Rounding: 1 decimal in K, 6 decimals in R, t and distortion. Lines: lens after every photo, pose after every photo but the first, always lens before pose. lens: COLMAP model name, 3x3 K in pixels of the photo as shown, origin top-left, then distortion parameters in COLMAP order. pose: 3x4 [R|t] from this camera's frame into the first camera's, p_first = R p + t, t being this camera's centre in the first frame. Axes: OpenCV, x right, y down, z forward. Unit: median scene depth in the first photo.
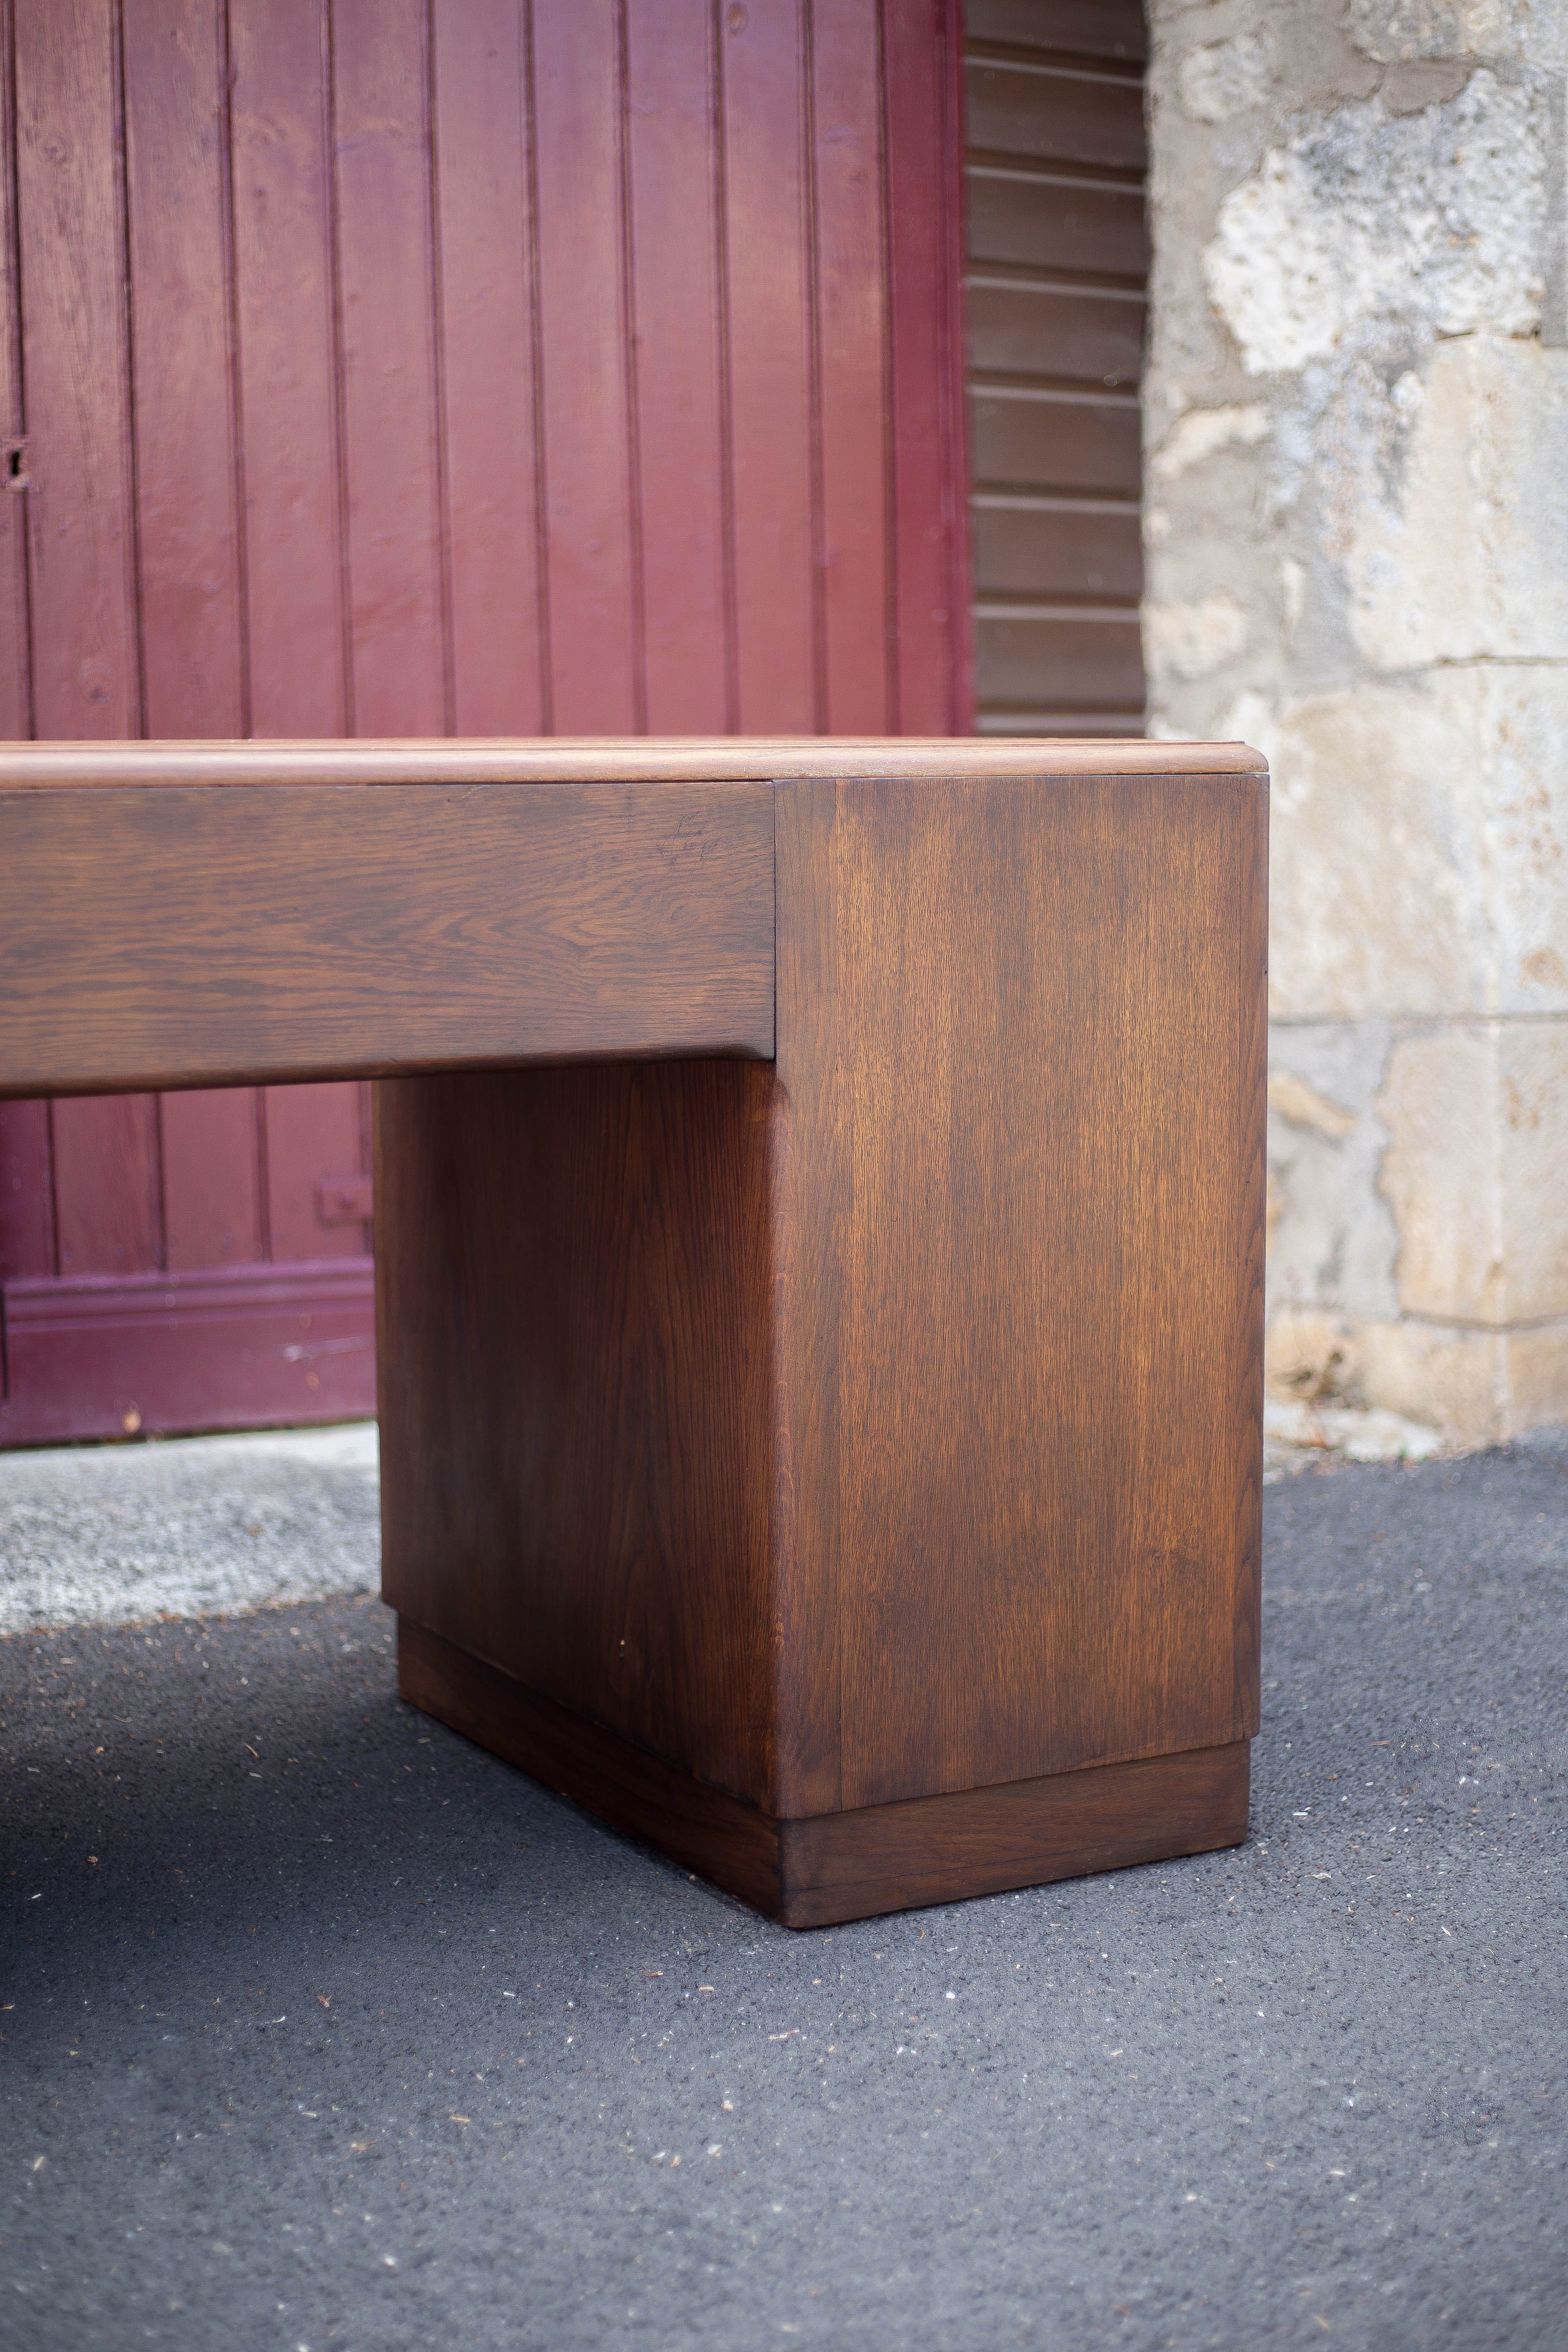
lens RADIAL K [[3571.8, 0, 788.1], [0, 3571.8, 1118.3], [0, 0, 1]] dist [-0.109283, 0.034946]
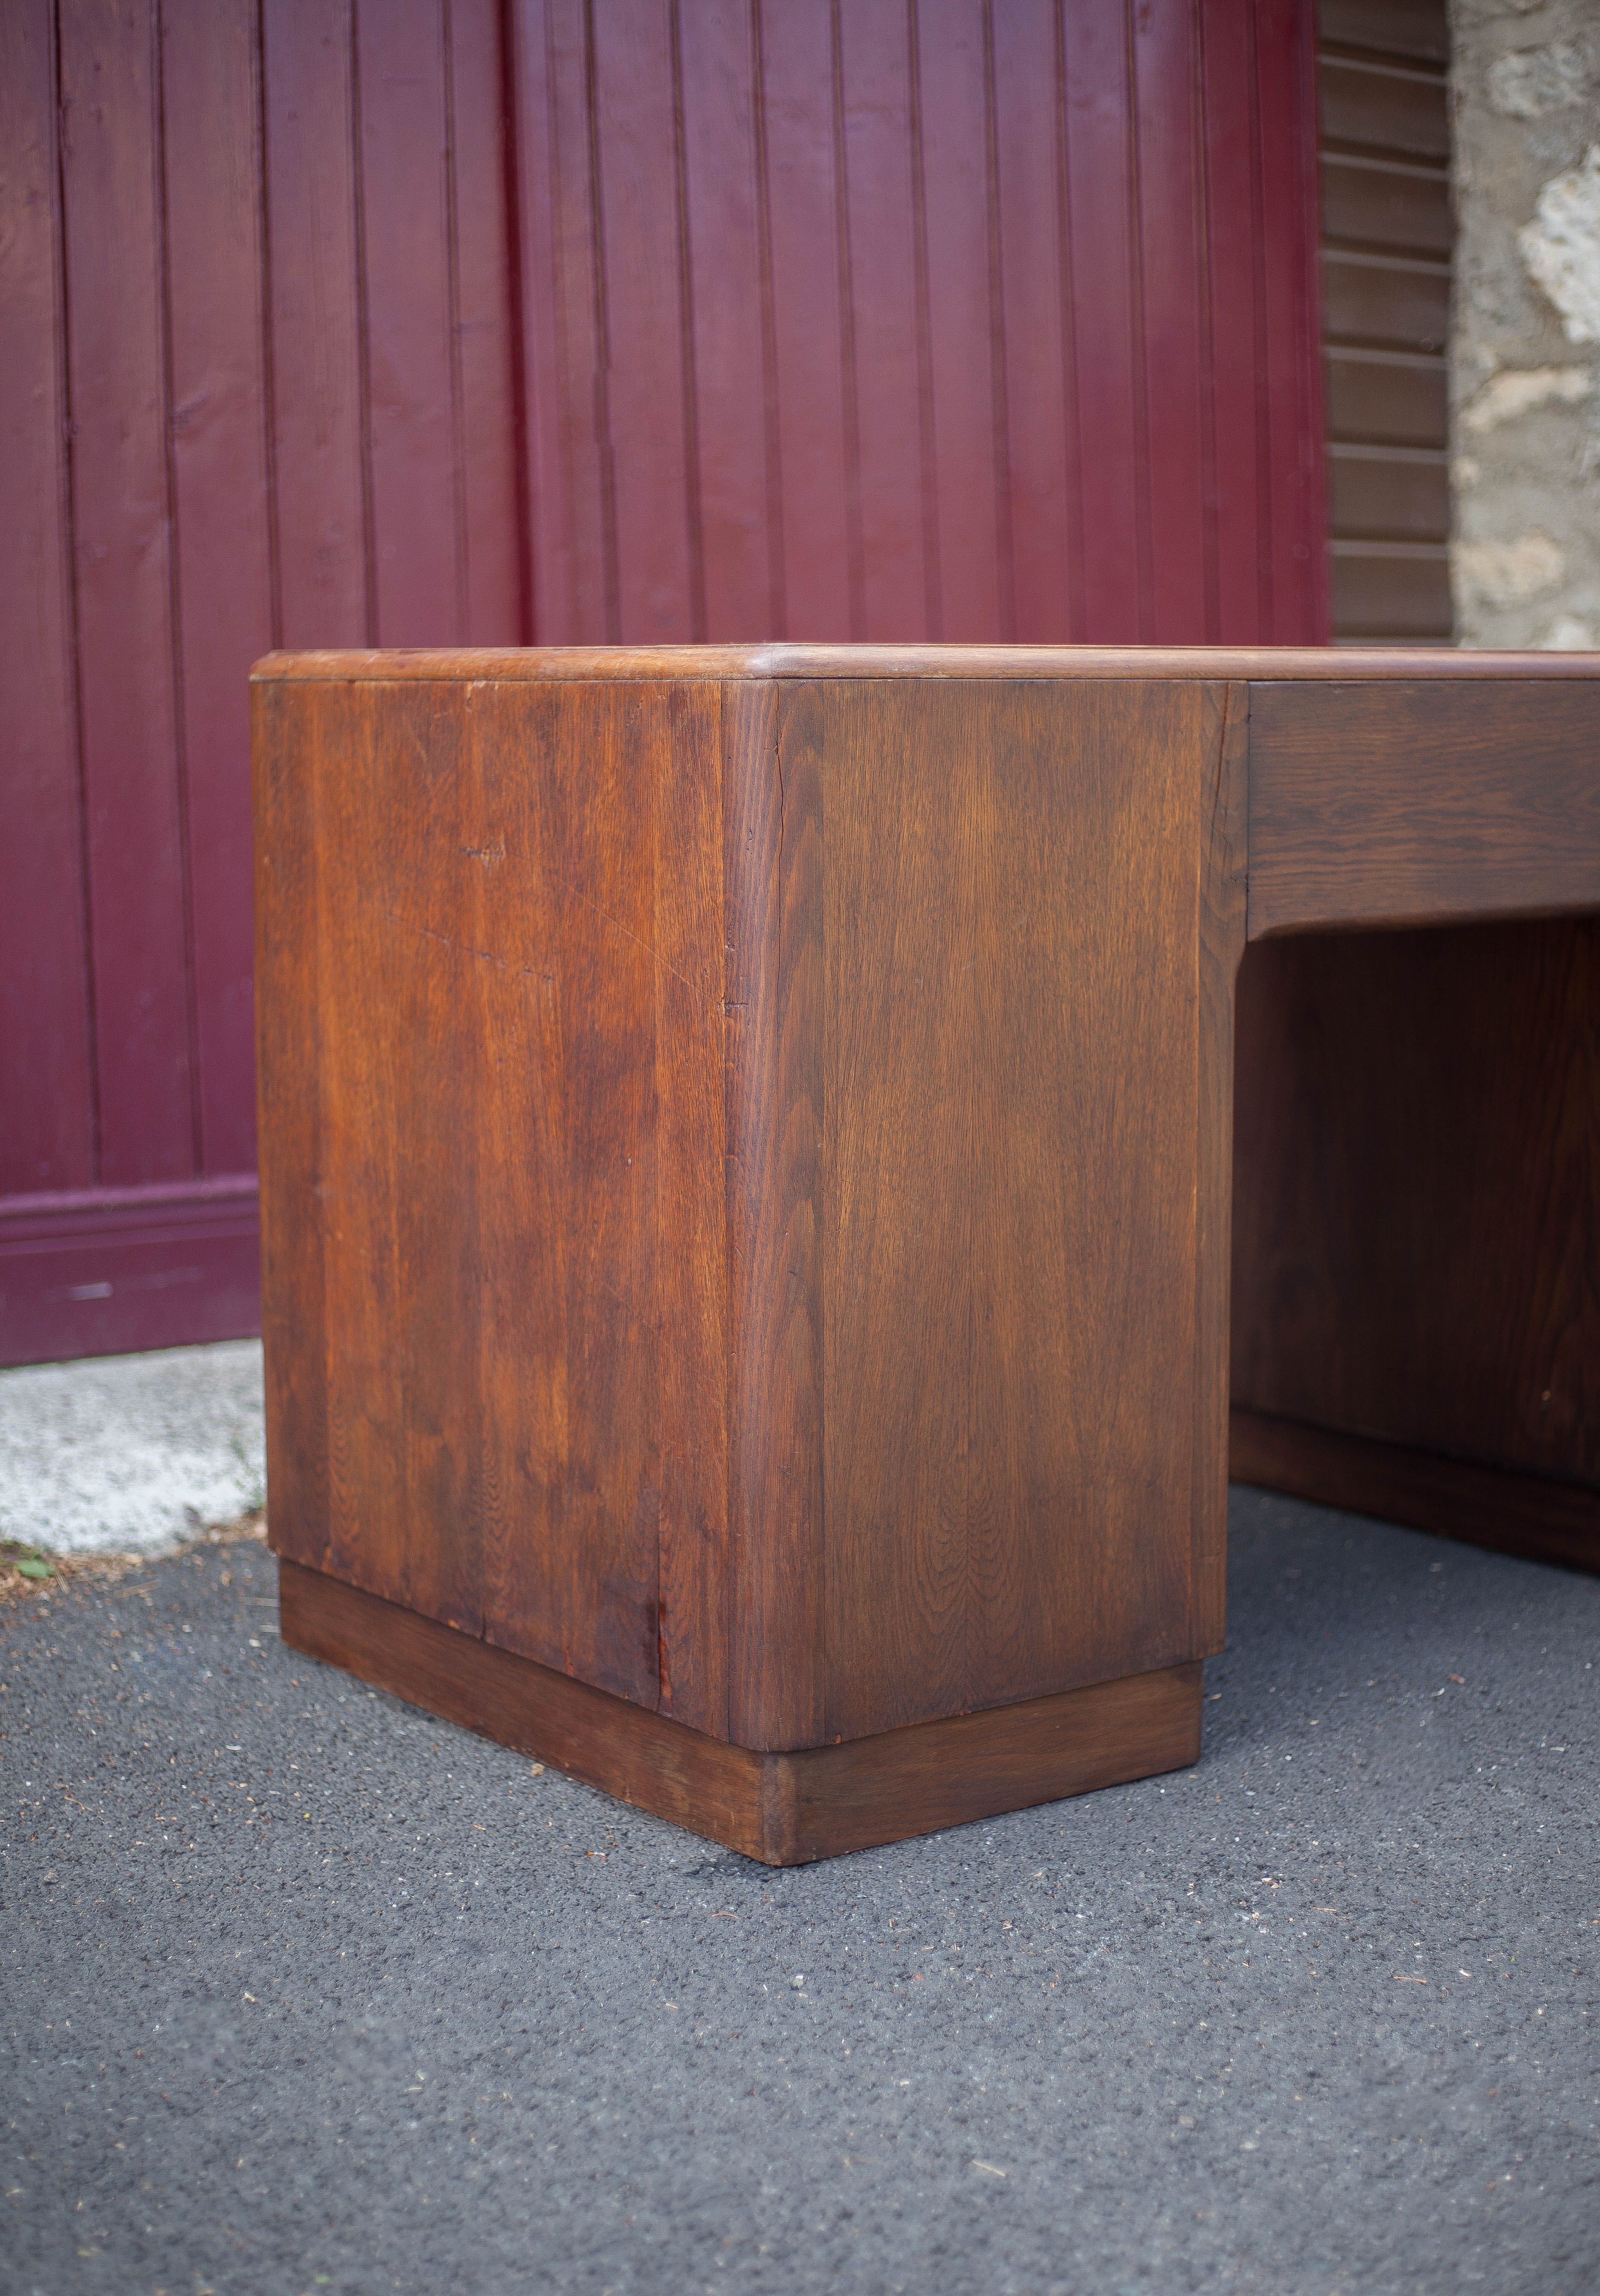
lens RADIAL K [[3539.7, 0, 800.0], [0, 3539.7, 1148.0], [0, 0, 1]] dist [-0.122612, -0.013048]
pose [[0.990952, -0.022939, 0.132242, -0.348766], [0.019652, 0.999466, 0.026109, 0.020575], [-0.132770, -0.023274, 0.990874, -0.114311]]
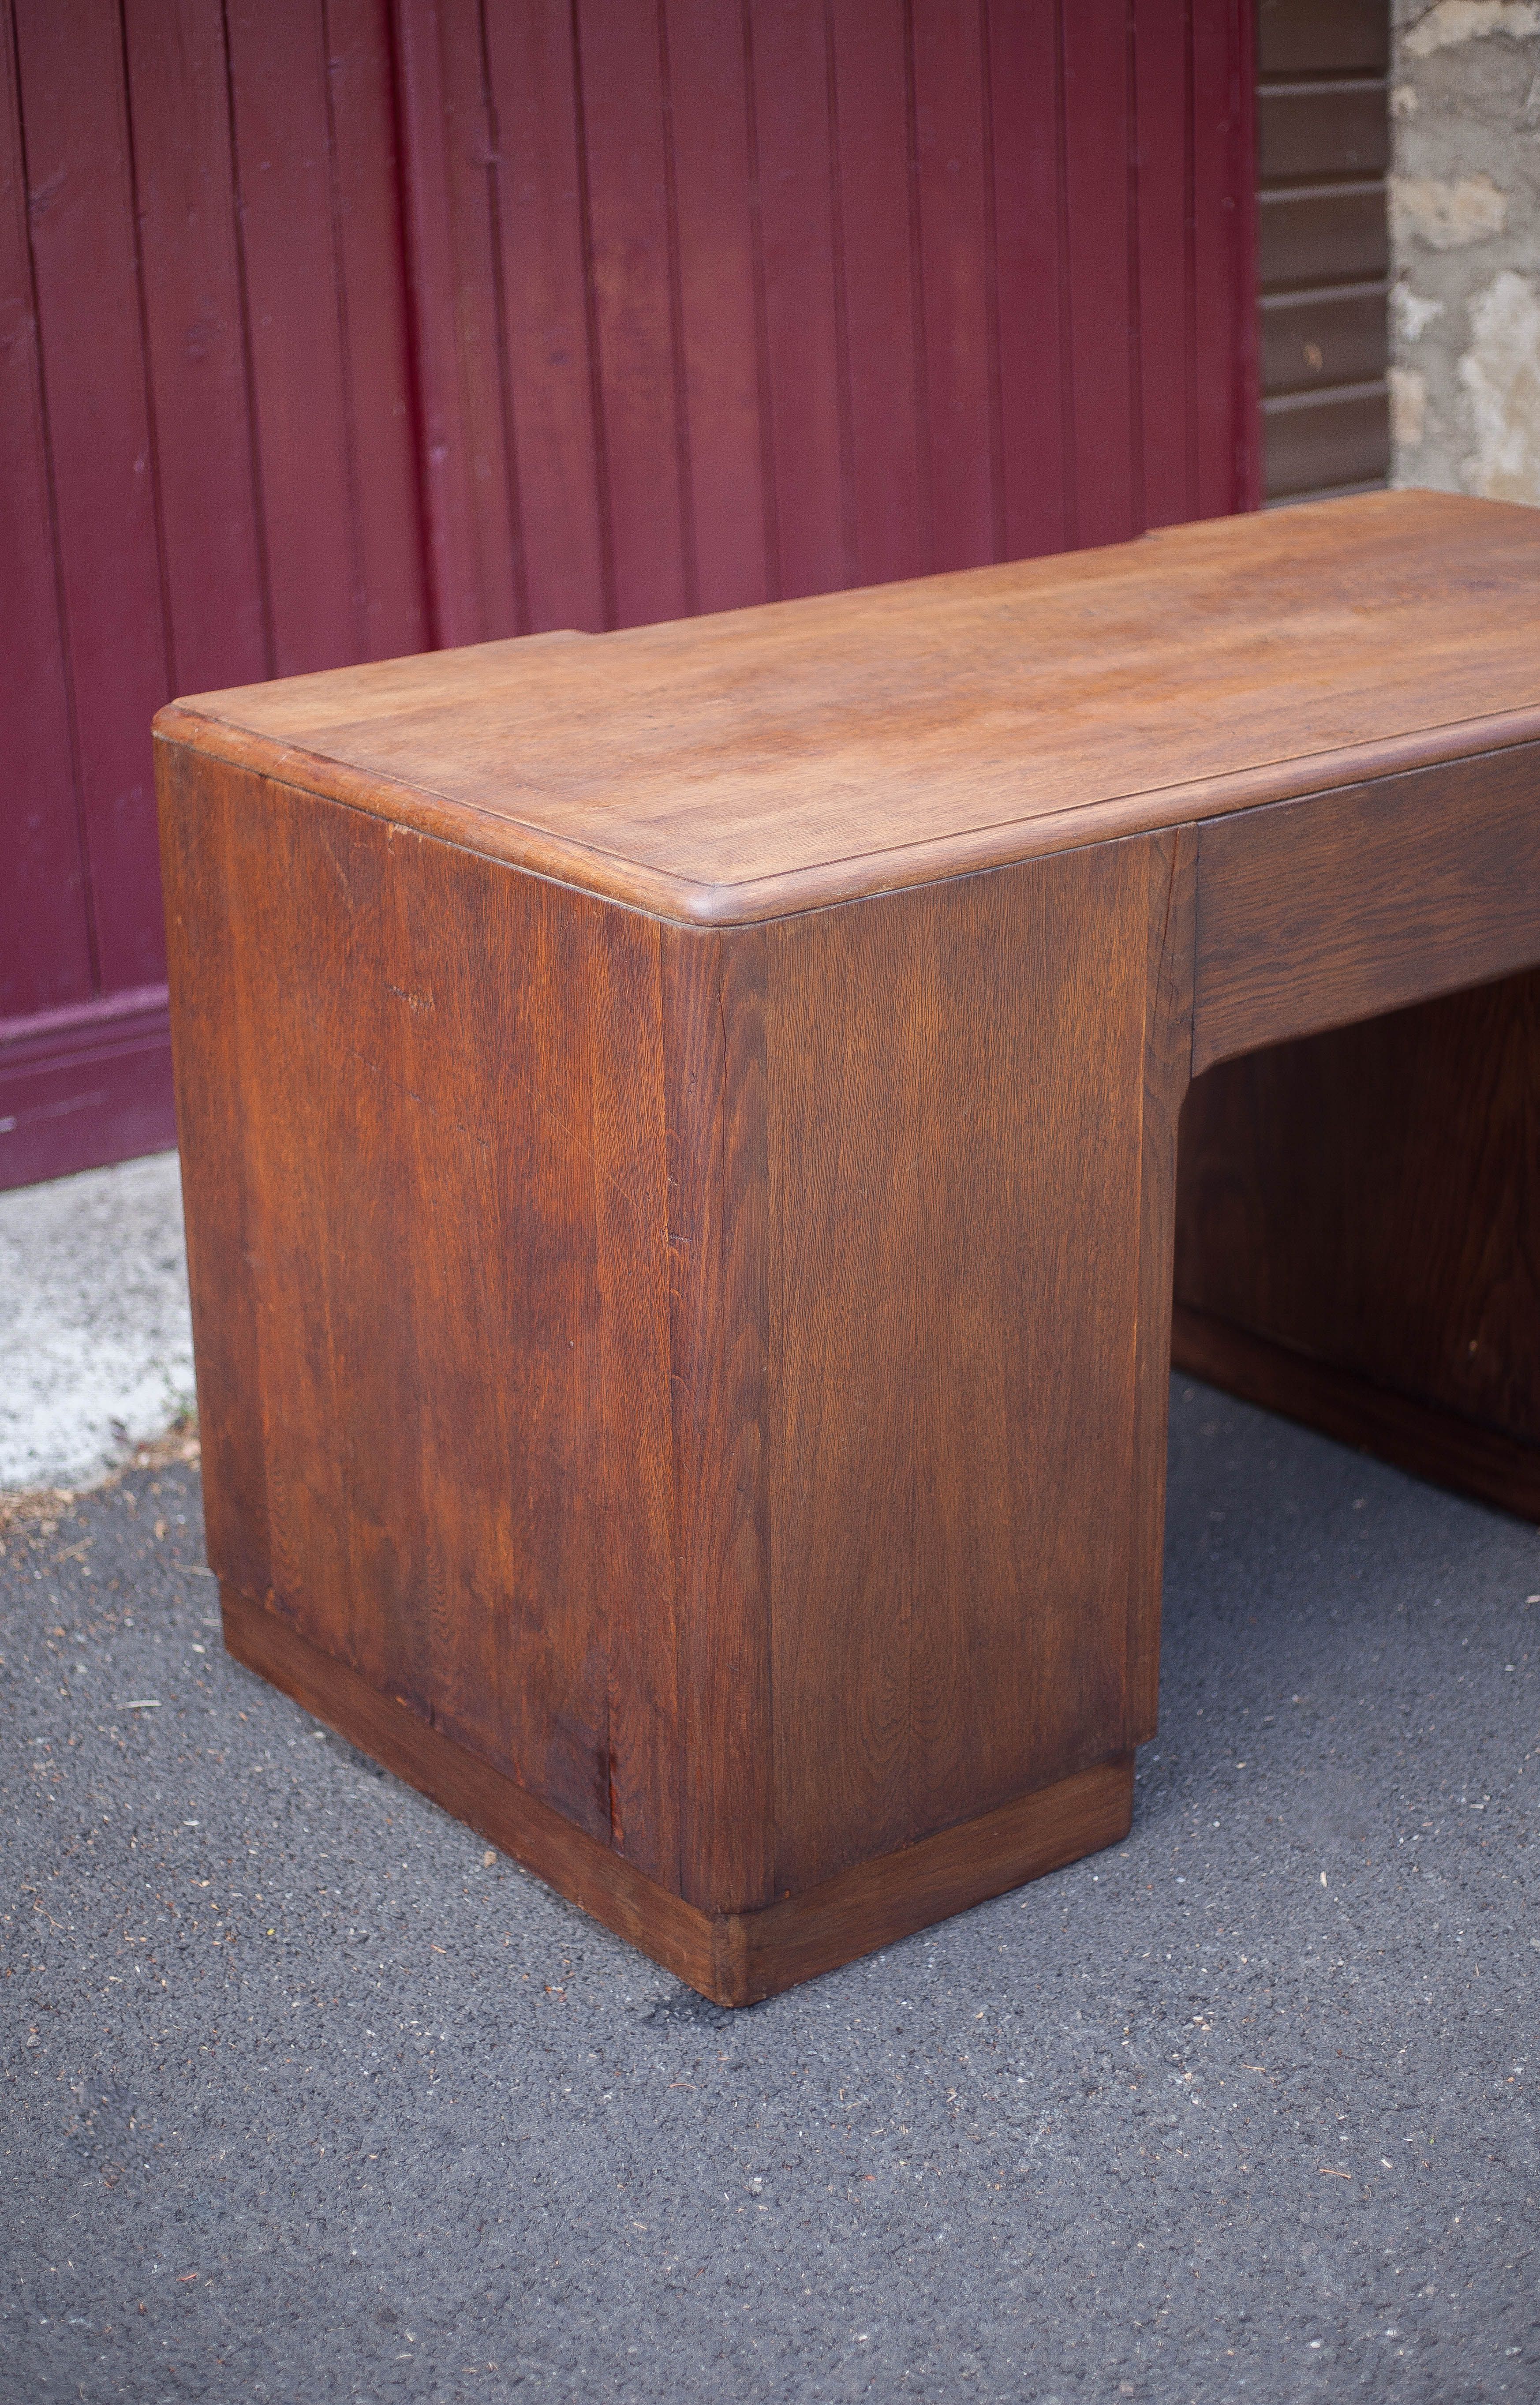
lens RADIAL K [[3656.5, 0, 715.1], [0, 3656.5, 1198.6], [0, 0, 1]] dist [-0.122972, 0.011236]
pose [[0.988713, -0.067436, 0.133791, -0.356306], [0.032123, 0.967628, 0.250329, -0.168501], [-0.146341, -0.243206, 0.958872, -0.104724]]
